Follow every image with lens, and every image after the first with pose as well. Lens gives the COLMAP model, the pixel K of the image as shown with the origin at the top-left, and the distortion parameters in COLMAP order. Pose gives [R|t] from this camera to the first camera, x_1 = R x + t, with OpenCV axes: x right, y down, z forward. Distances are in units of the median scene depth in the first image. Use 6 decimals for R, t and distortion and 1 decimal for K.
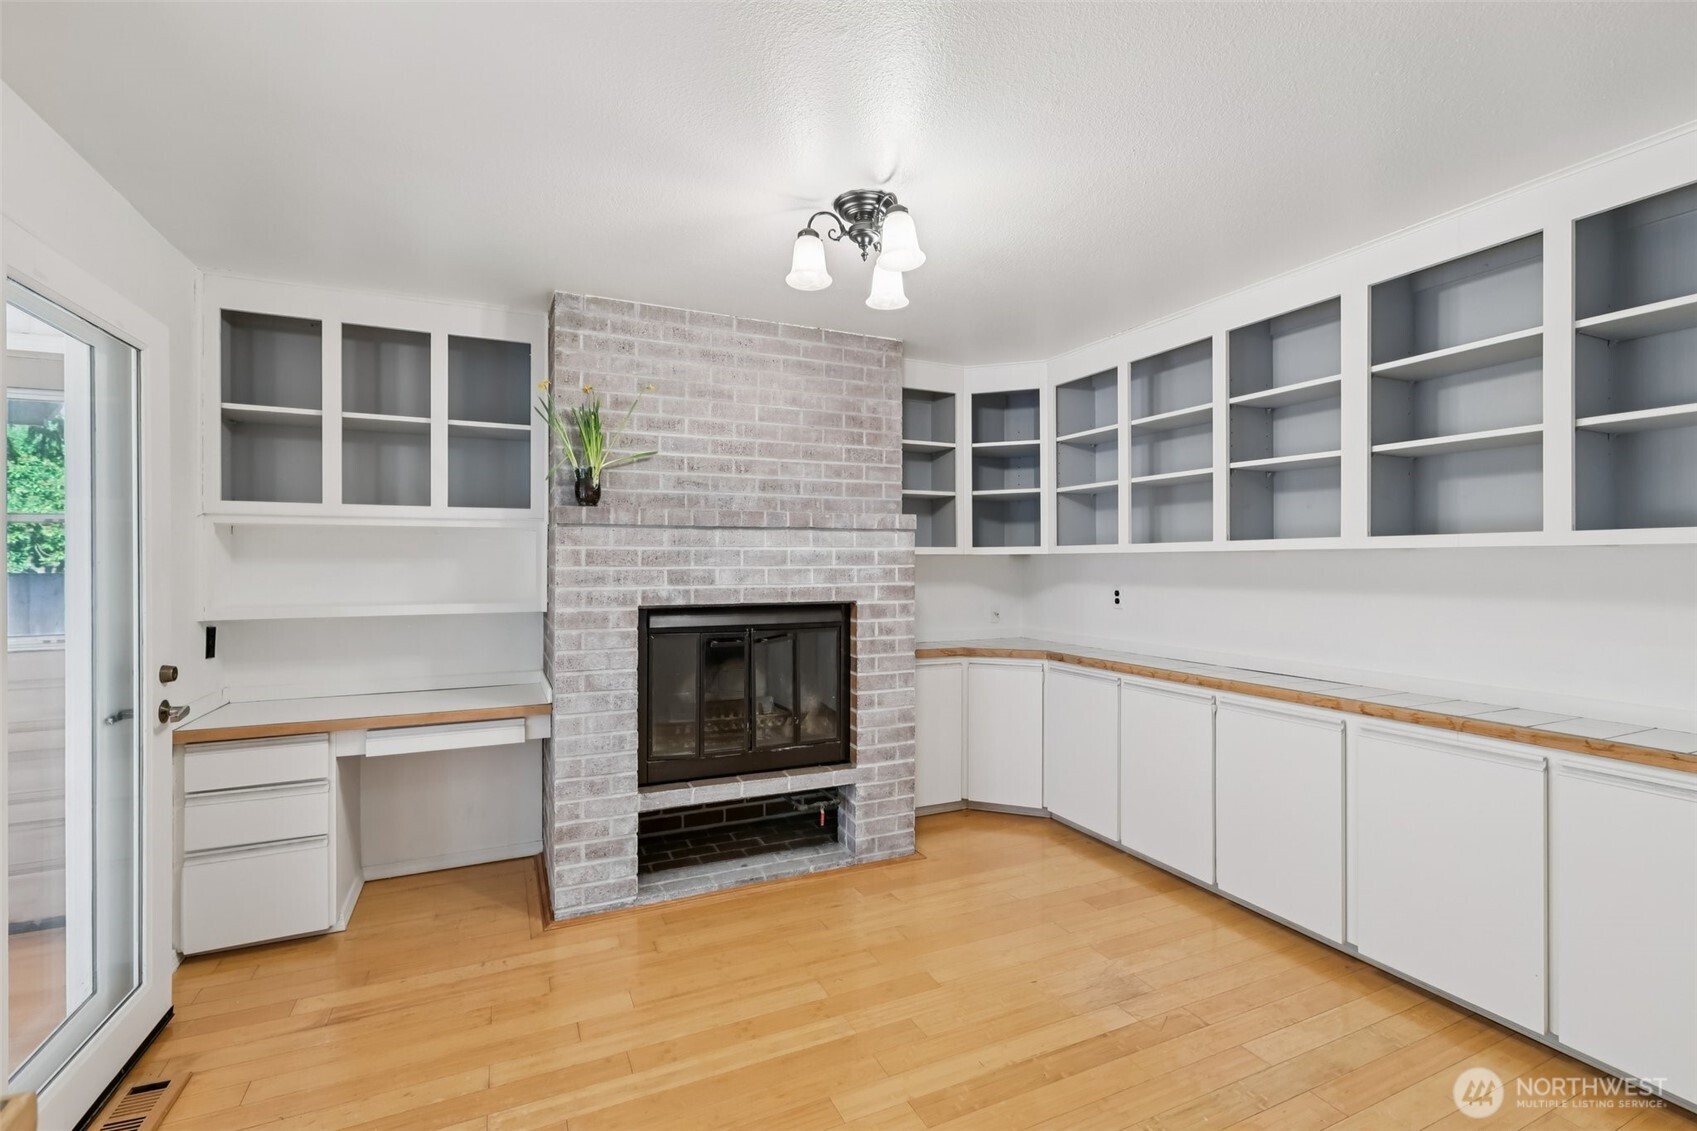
lens RADIAL K [[763.3, 0, 851.8], [0, 763.3, 562.4], [0, 0, 1]] dist [0.005539, 0.002212]
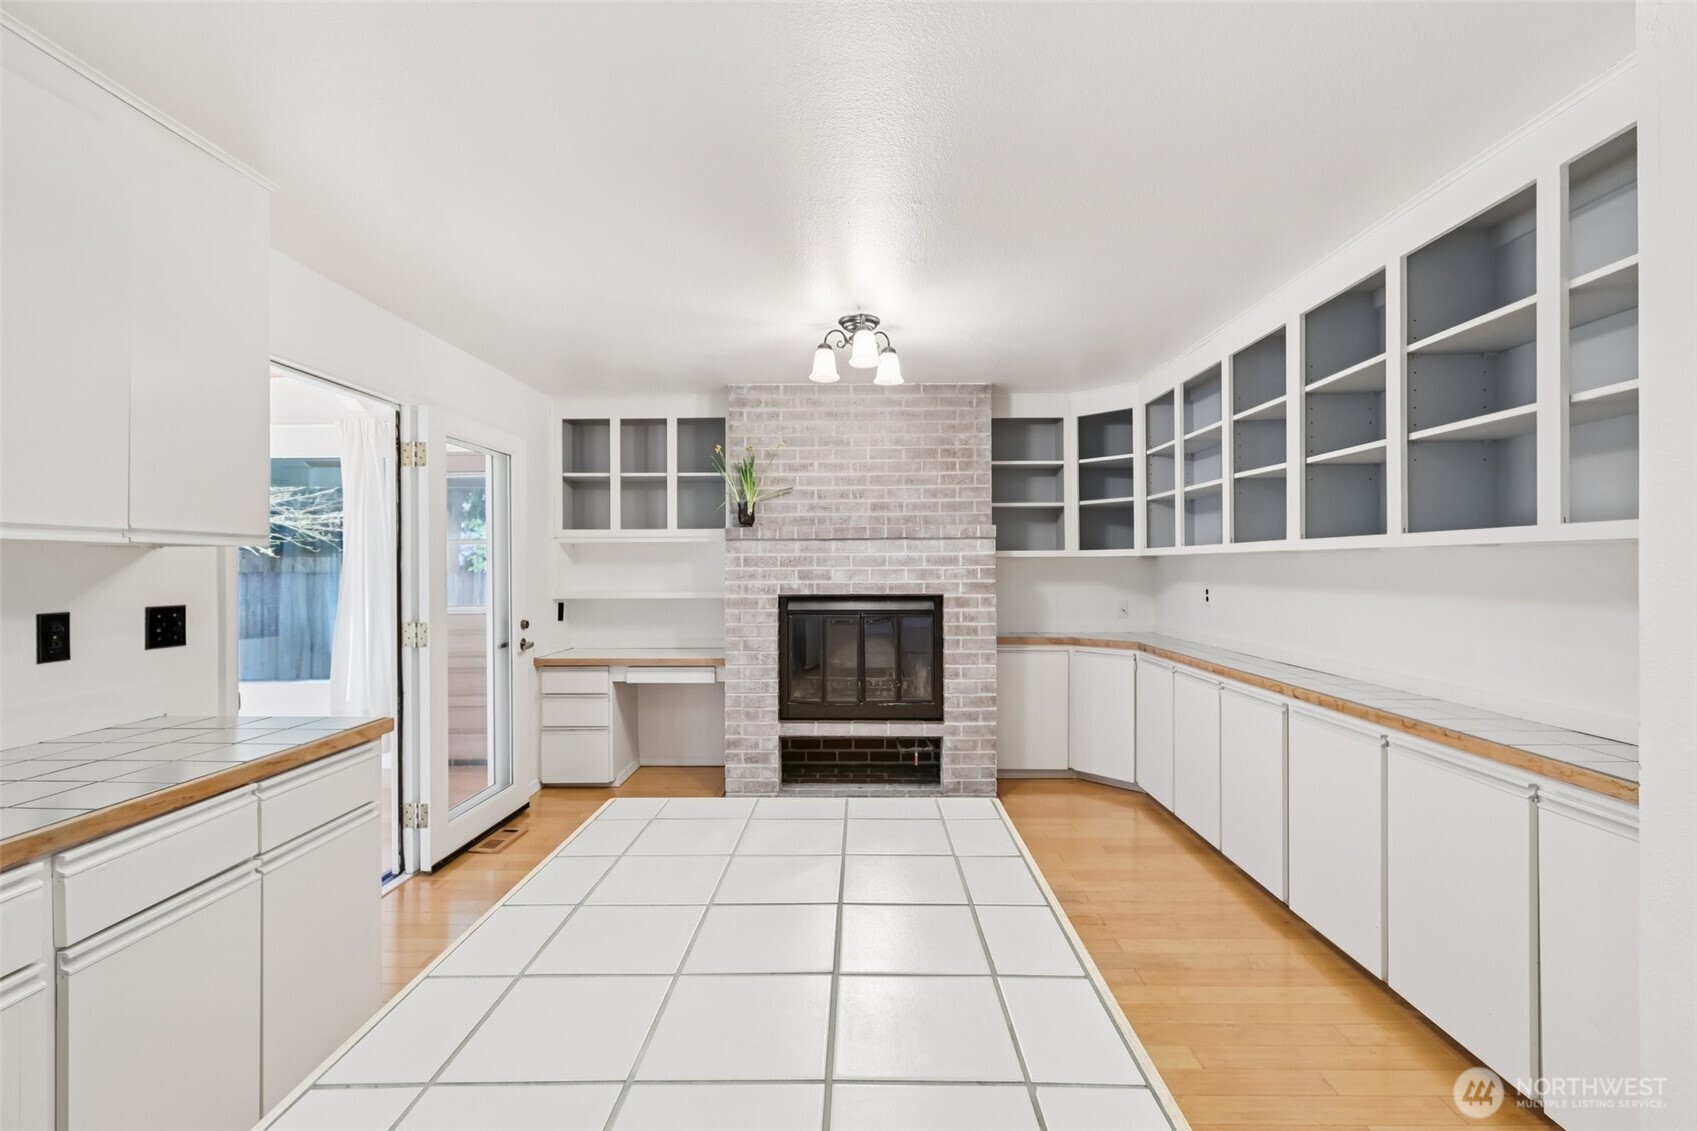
lens RADIAL K [[763.3, 0, 851.4], [0, 763.3, 565.0], [0, 0, 1]] dist [0.005539, 0.002212]
pose [[0.899182, -0.002535, -0.437569, 0.472043], [0.003366, 0.999994, 0.001125, -0.000180], [0.437563, -0.002484, 0.899184, -0.242057]]
